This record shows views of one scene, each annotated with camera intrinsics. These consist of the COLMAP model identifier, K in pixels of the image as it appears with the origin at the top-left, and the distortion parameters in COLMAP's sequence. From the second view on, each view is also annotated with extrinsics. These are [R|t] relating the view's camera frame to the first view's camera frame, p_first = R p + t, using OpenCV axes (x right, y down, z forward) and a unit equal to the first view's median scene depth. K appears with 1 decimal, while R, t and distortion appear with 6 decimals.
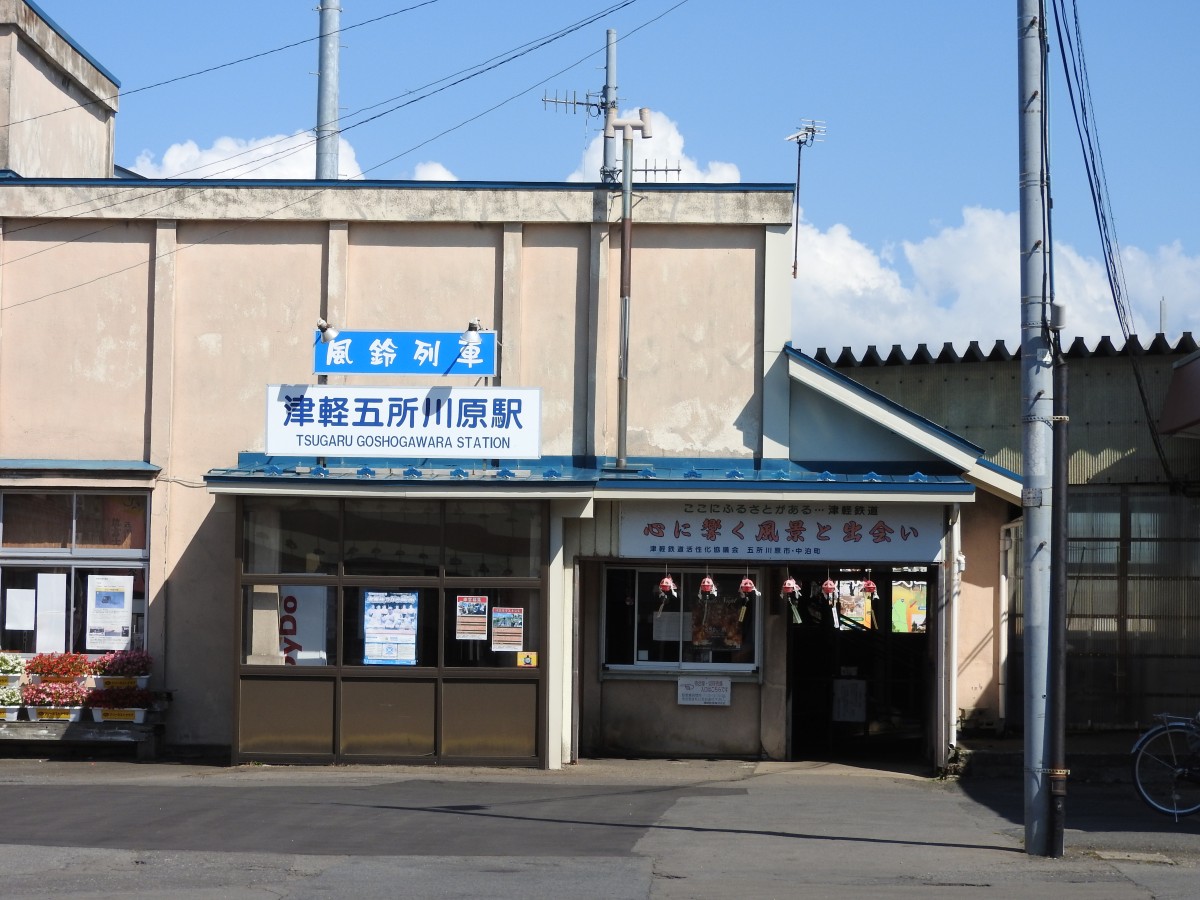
lens RADIAL K [[3214.5, 0, 600.0], [0, 3214.5, 449.2], [0, 0, 1]] dist [0.005606, 0.000000]
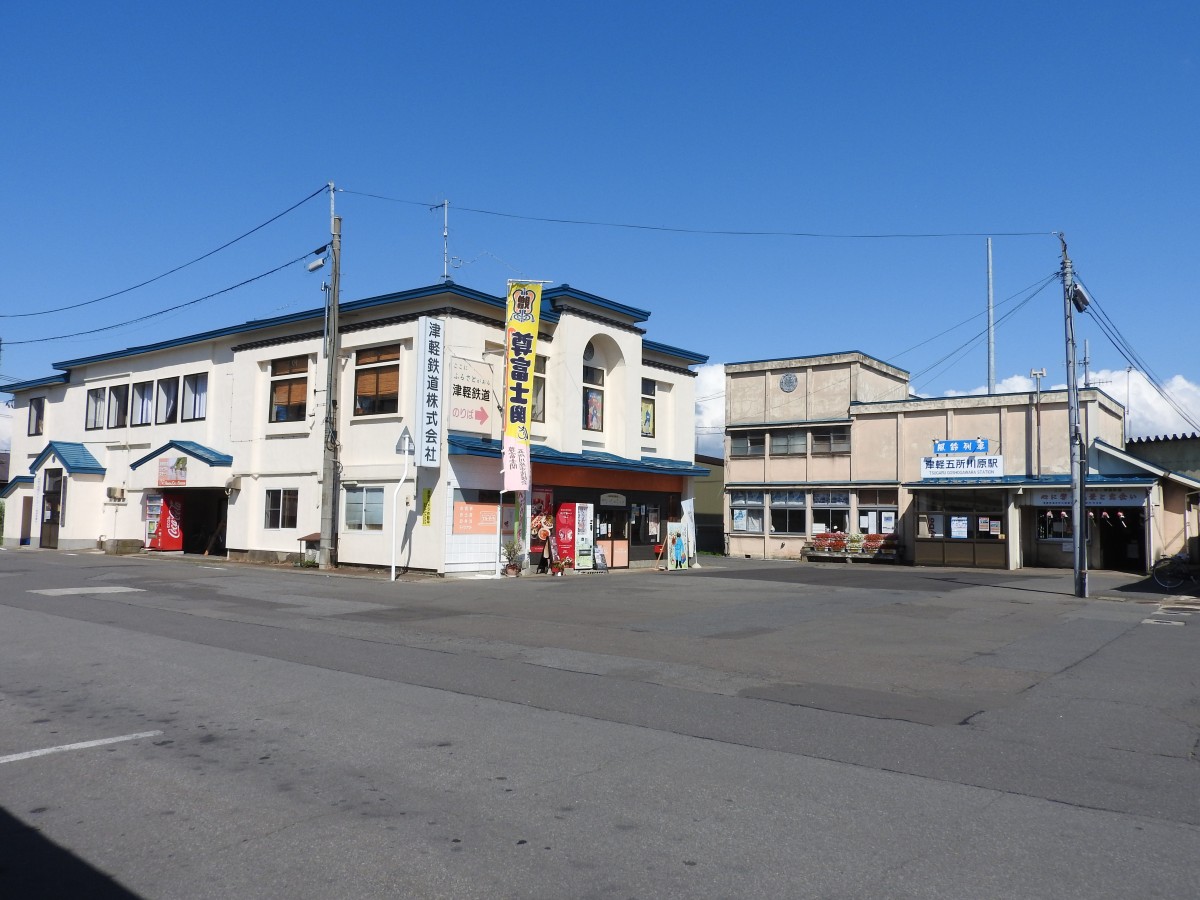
lens RADIAL K [[899.8, 0, 600.1], [0, 899.8, 452.0], [0, 0, 1]] dist [-0.000428, -0.000656]
pose [[0.831117, -0.043888, -0.554363, 0.148339], [0.027565, 0.998907, -0.037756, 0.001378], [0.555414, 0.016099, 0.831418, -0.008817]]
